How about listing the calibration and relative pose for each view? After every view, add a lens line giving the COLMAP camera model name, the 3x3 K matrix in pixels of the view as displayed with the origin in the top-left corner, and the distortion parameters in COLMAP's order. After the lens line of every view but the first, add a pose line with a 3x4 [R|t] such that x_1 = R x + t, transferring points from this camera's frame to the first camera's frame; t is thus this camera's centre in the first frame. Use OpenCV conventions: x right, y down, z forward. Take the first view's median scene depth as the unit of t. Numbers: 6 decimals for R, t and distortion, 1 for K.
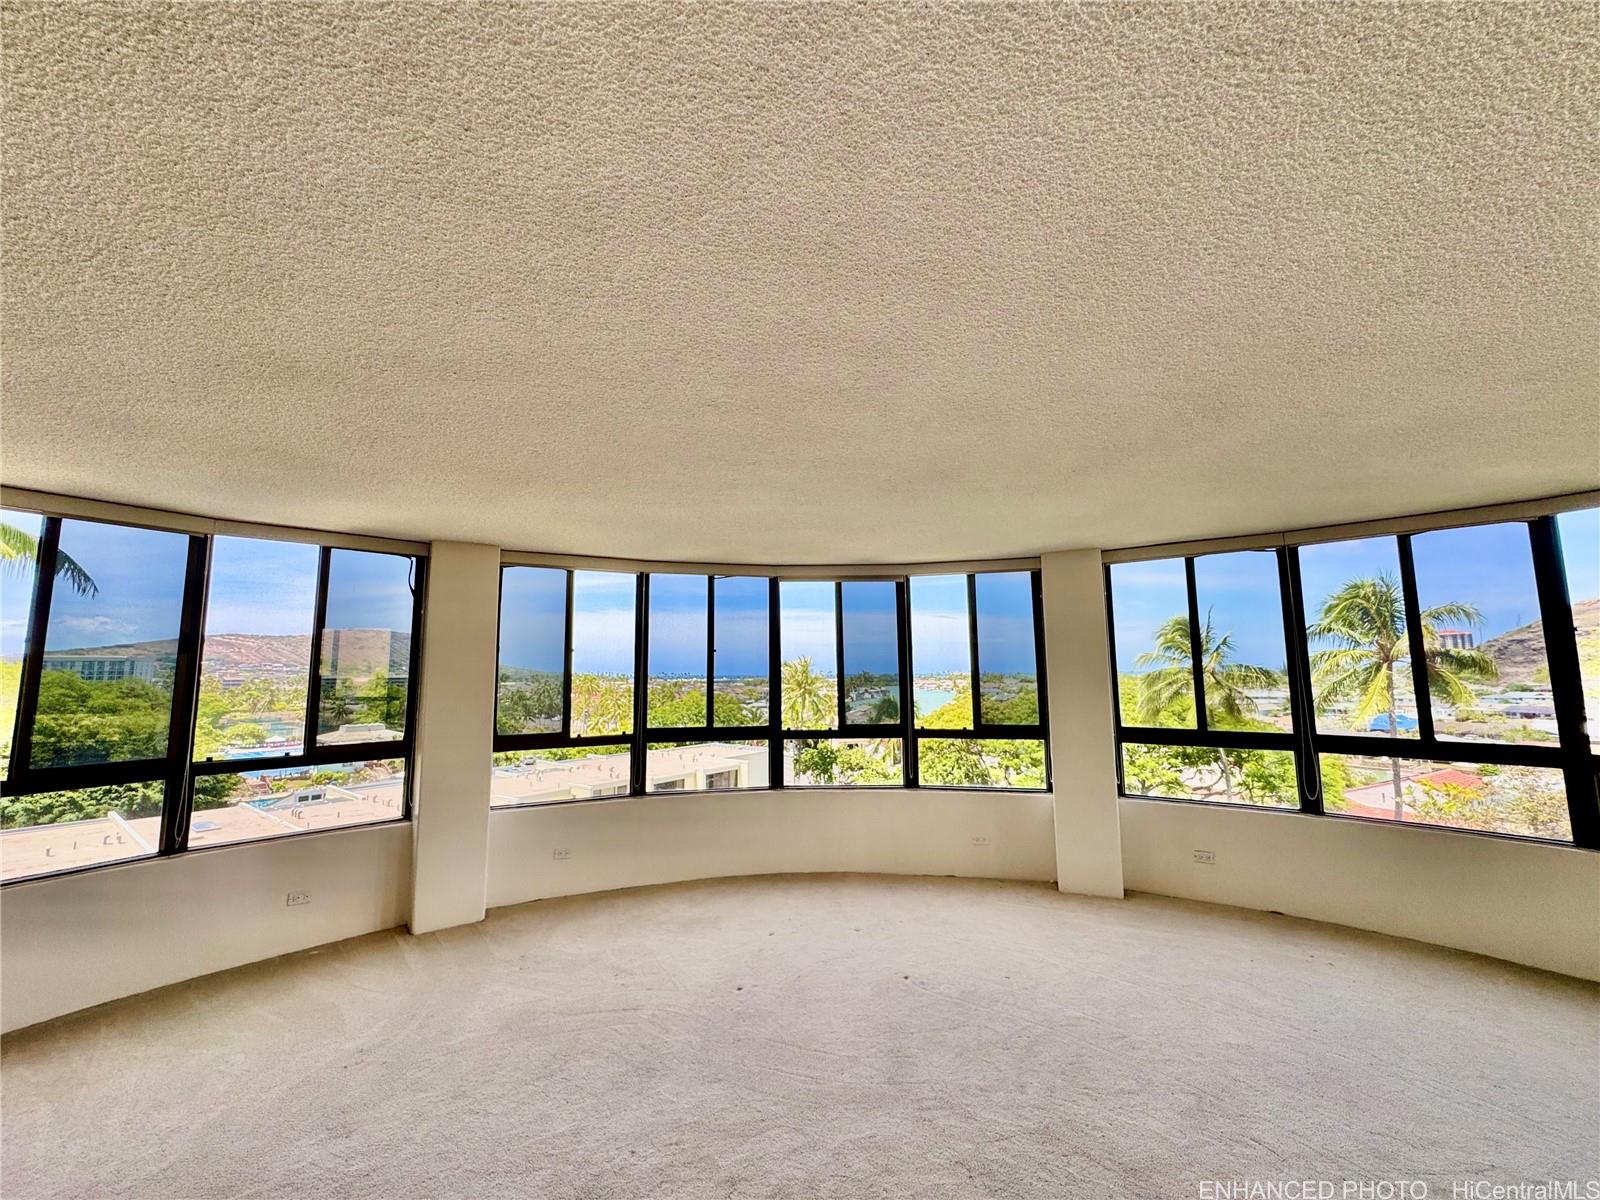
lens RADIAL K [[641.1, 0, 800.0], [0, 641.1, 600.0], [0, 0, 1]] dist [-0.002308, -0.000089]
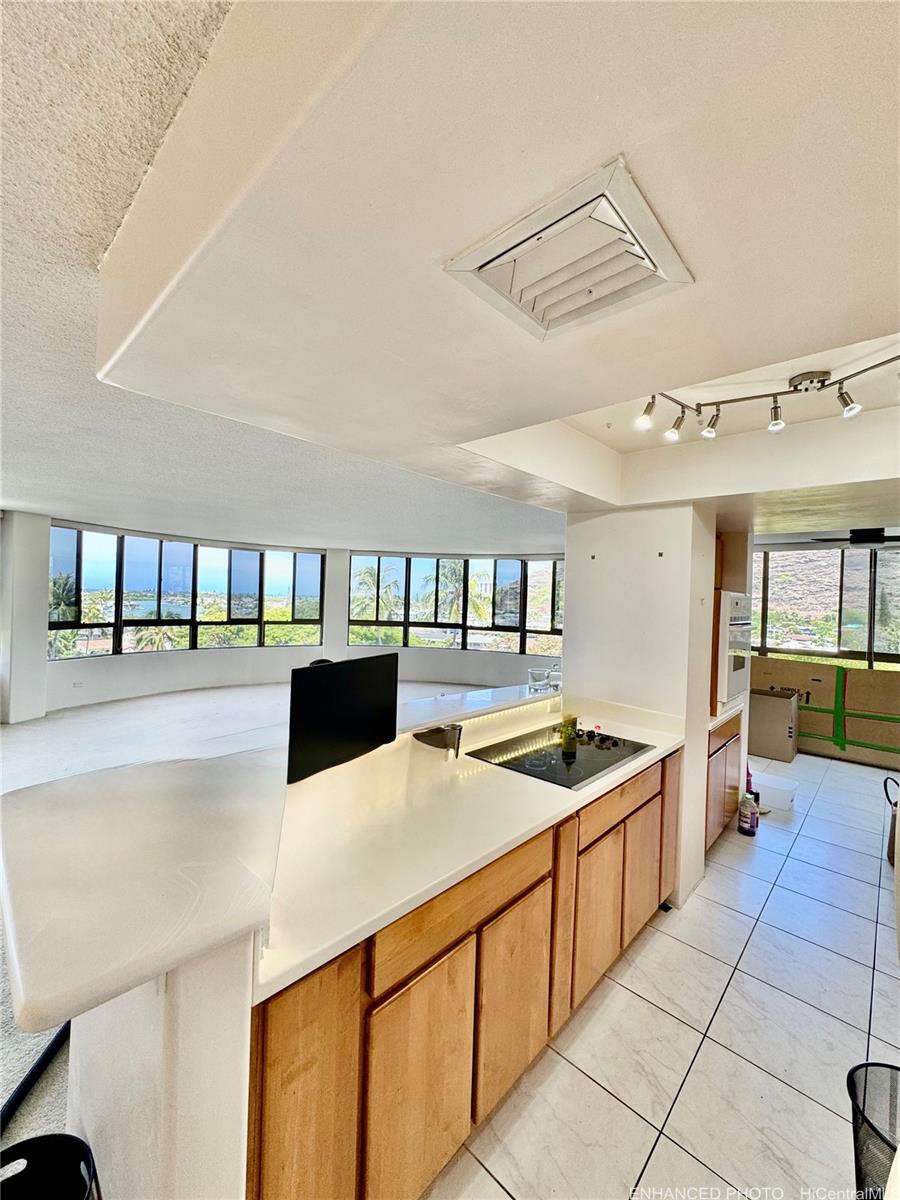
lens RADIAL K [[480.8, 0, 450.0], [0, 480.8, 600.0], [0, 0, 1]] dist [-0.002308, -0.000089]
pose [[0.756435, 0.032026, 0.653284, -0.408012], [-0.112911, 0.990199, 0.082197, -0.074255], [-0.644249, -0.135940, 0.752637, -0.624311]]
